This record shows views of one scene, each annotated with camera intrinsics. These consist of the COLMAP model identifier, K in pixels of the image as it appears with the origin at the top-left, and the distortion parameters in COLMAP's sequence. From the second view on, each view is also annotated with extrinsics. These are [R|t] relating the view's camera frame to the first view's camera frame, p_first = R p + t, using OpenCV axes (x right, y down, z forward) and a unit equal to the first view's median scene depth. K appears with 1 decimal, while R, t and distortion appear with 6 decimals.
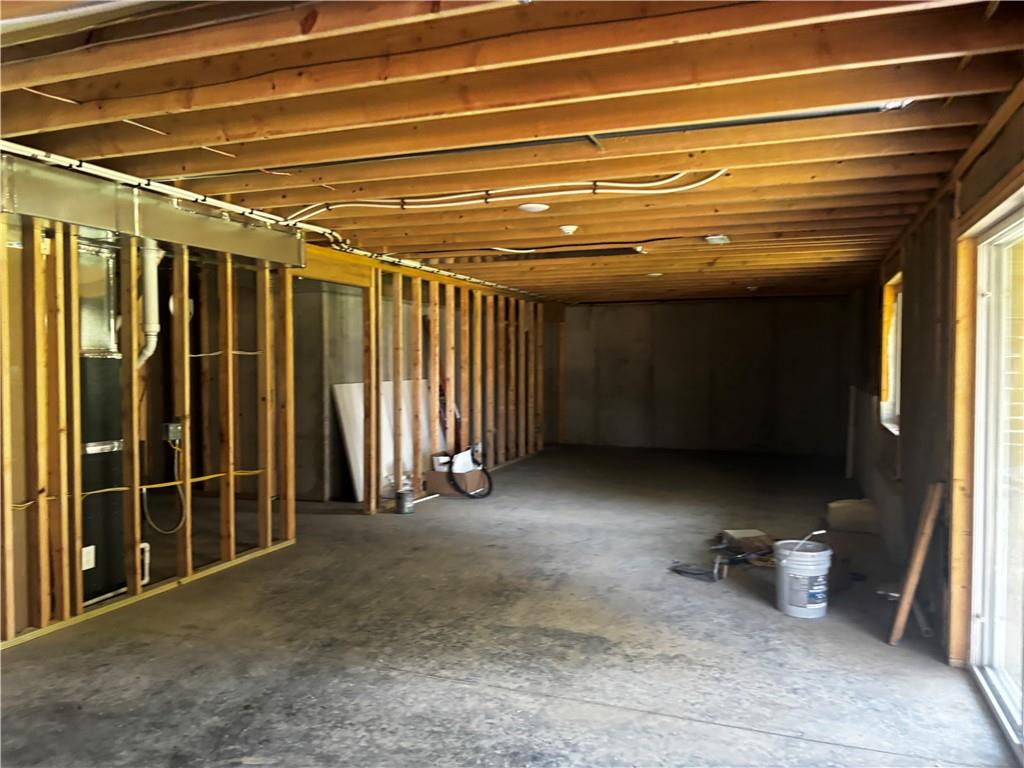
lens RADIAL K [[772.5, 0, 508.0], [0, 772.5, 383.3], [0, 0, 1]] dist [0.061472, -0.079576]
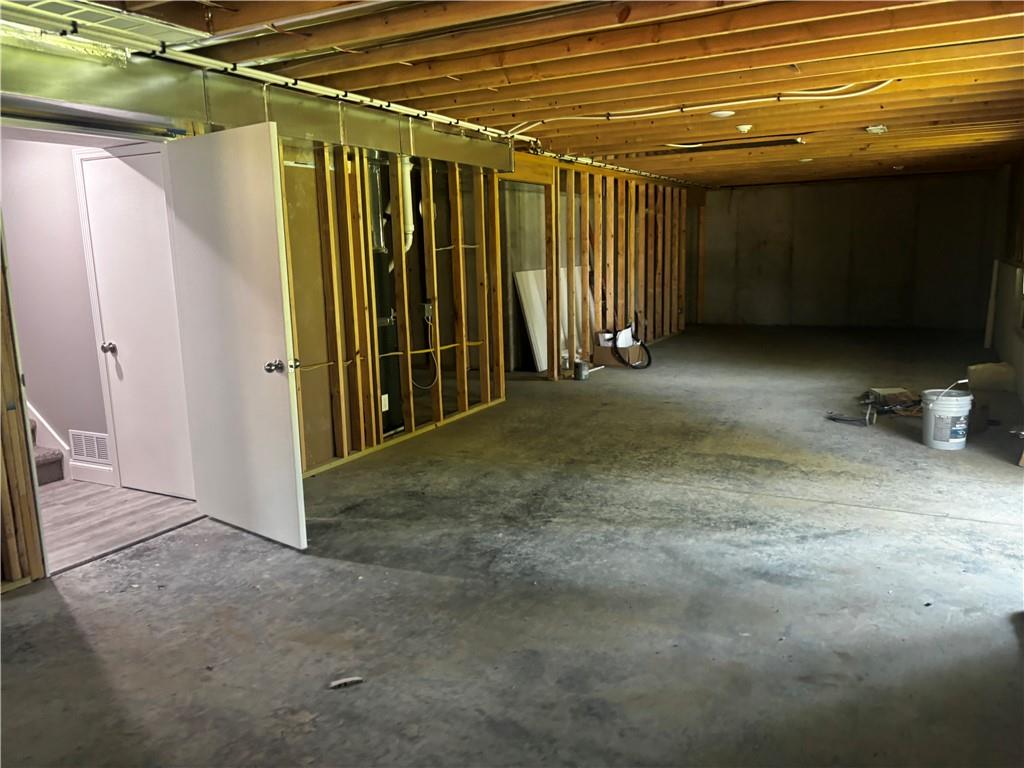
lens RADIAL K [[772.5, 0, 520.0], [0, 772.5, 381.4], [0, 0, 1]] dist [0.061472, -0.079576]
pose [[0.992436, -0.005867, -0.122625, -0.131438], [0.023240, 0.989774, 0.140735, 0.003479], [0.120546, -0.142521, 0.982424, -0.268528]]
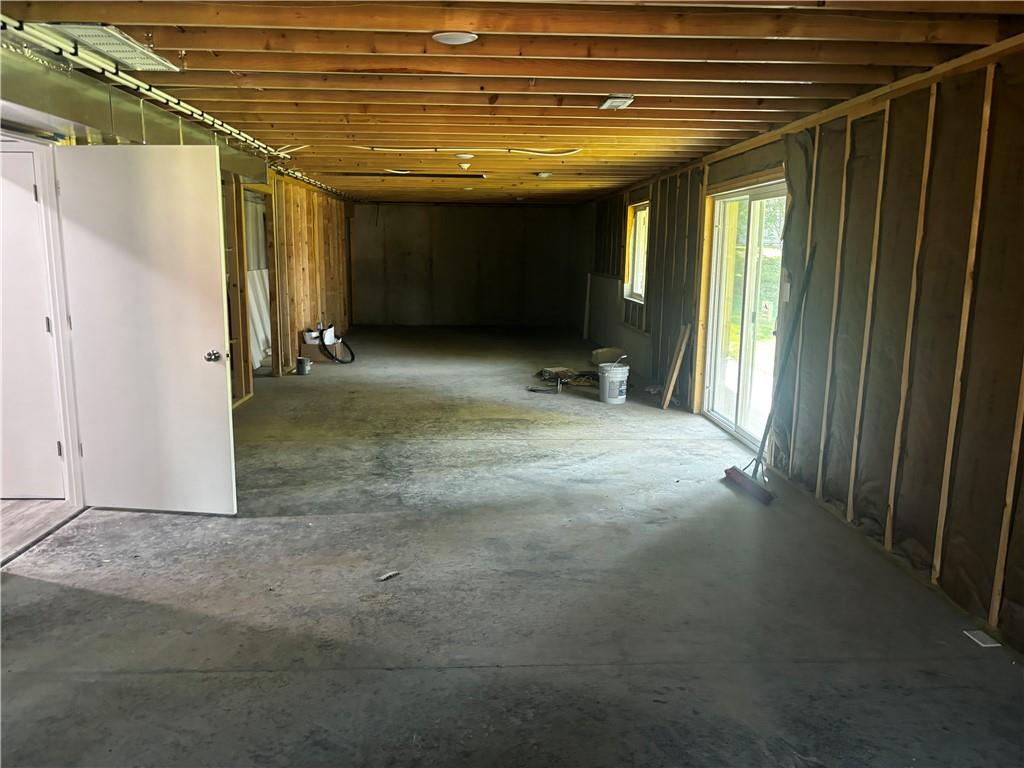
lens RADIAL K [[772.5, 0, 505.3], [0, 772.5, 389.2], [0, 0, 1]] dist [0.061472, -0.079576]
pose [[0.917393, -0.064055, 0.392794, -0.530347], [0.004181, 0.988459, 0.151428, -0.004303], [-0.397961, -0.137277, 0.907073, -0.491012]]
